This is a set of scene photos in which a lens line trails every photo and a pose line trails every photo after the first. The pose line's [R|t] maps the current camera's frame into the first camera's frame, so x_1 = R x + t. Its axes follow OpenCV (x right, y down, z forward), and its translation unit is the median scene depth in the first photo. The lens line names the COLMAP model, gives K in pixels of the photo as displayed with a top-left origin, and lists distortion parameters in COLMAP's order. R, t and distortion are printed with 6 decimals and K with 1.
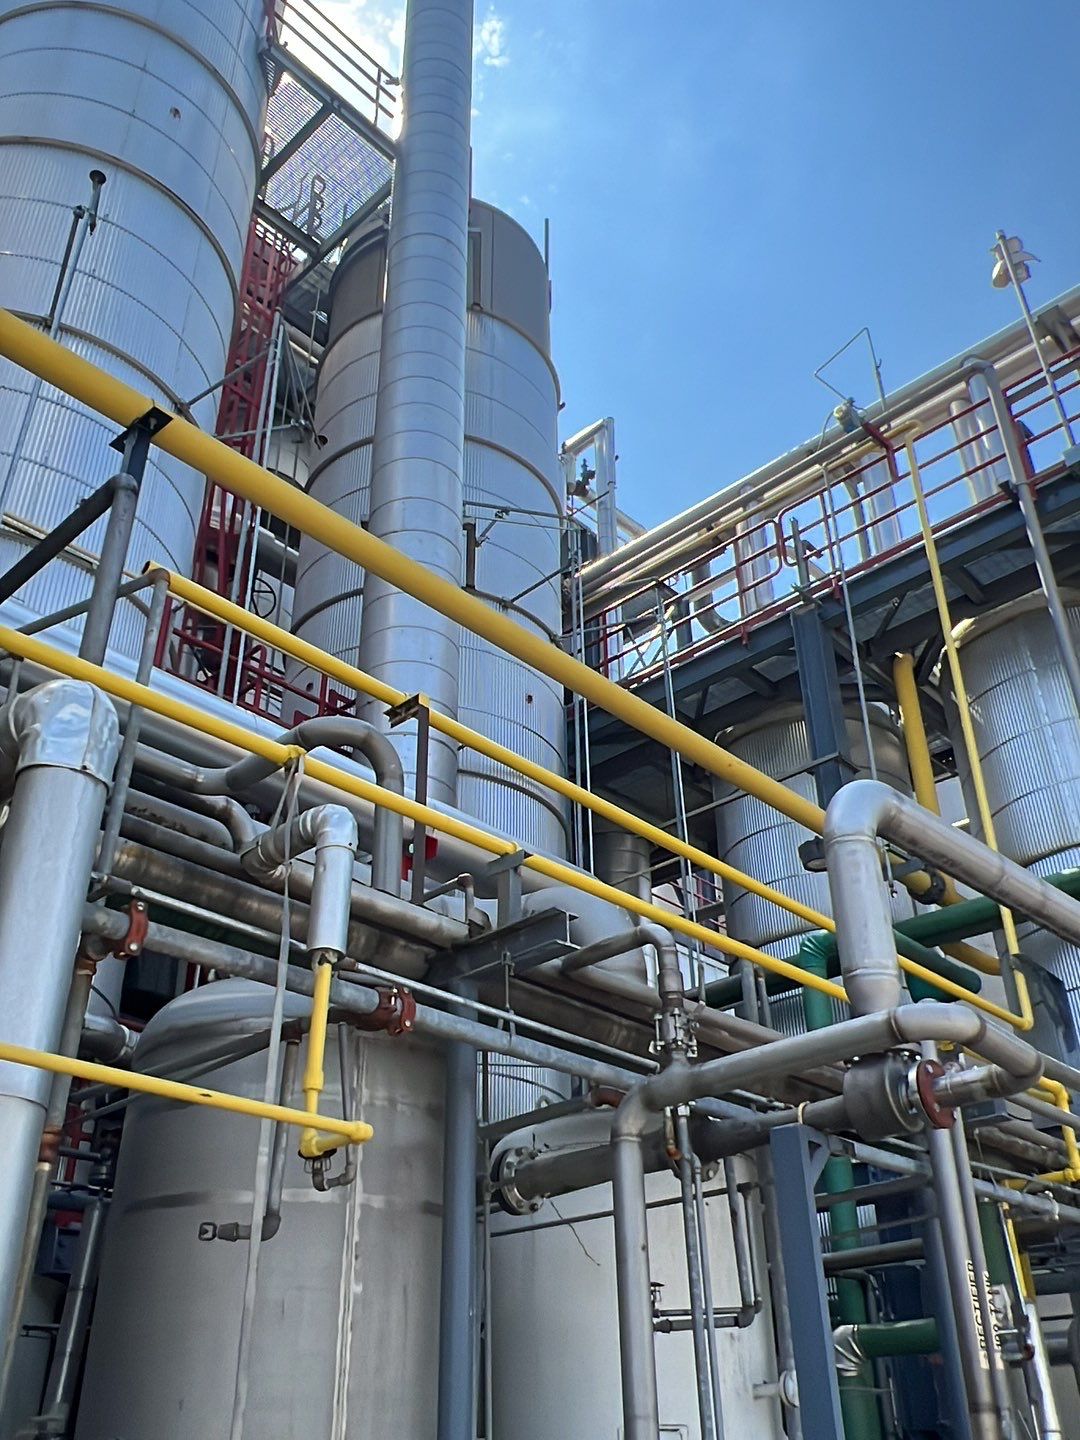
lens RADIAL K [[1263.9, 0, 538.0], [0, 1263.9, 716.2], [0, 0, 1]] dist [-0.005224, 0.012011]
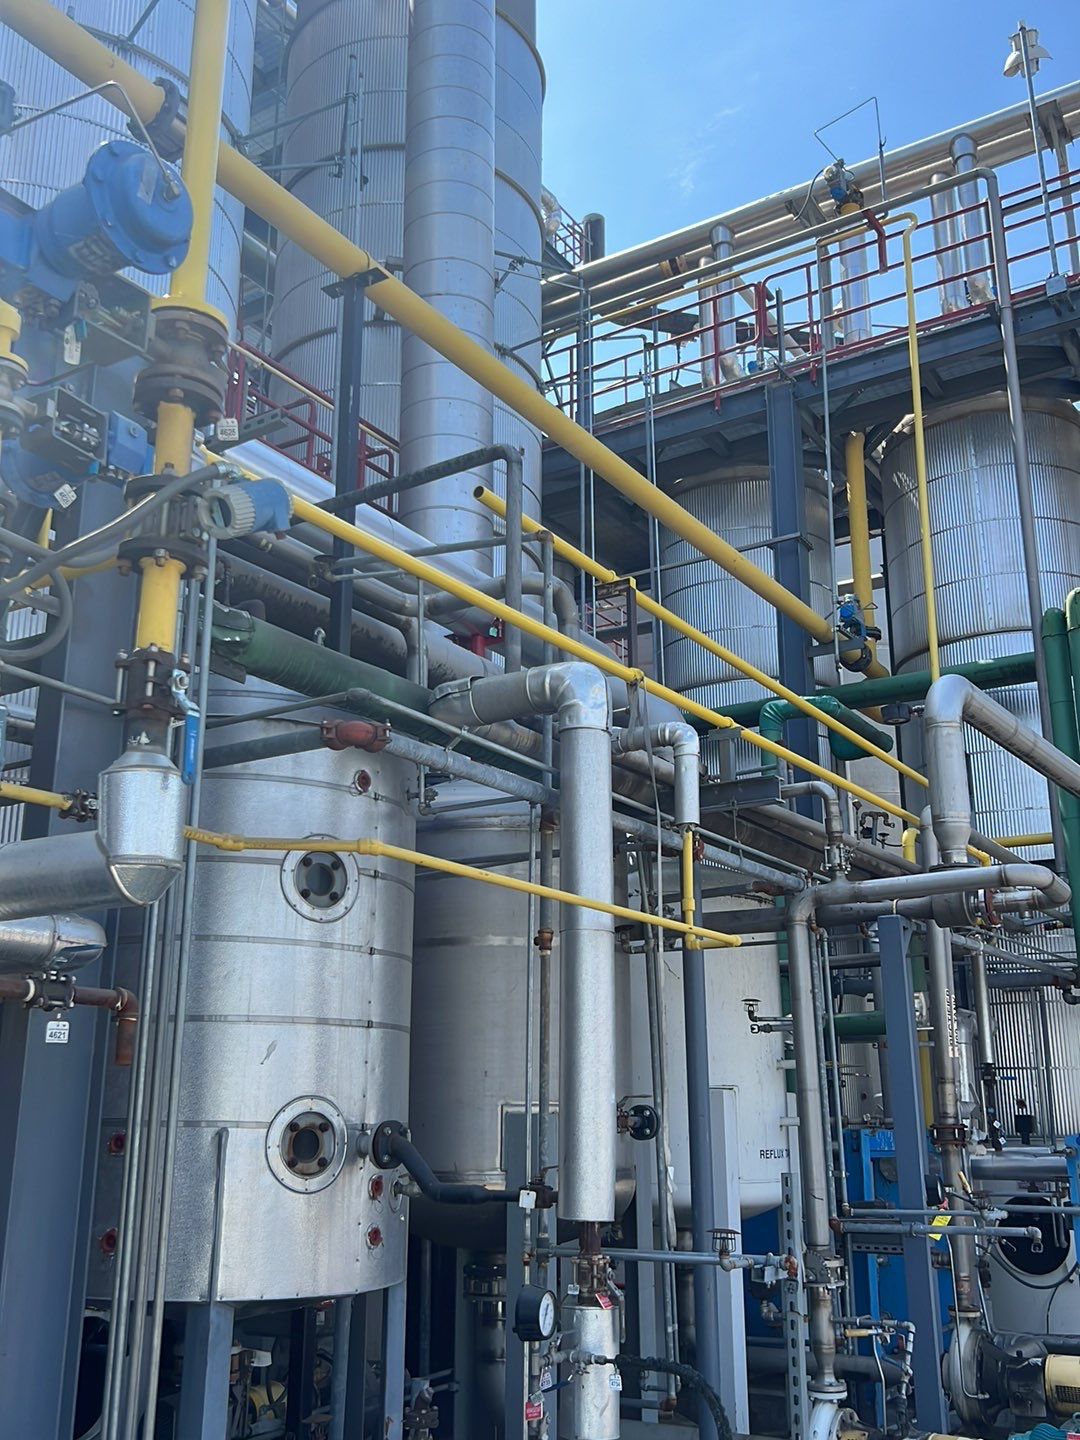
lens RADIAL K [[1402.0, 0, 539.4], [0, 1402.0, 723.5], [0, 0, 1]] dist [0.011109, 0.000000]
pose [[0.981384, 0.060899, 0.182142, -0.197457], [-0.108400, 0.958528, 0.263577, -0.108850], [-0.158537, -0.278415, 0.947286, -0.172040]]
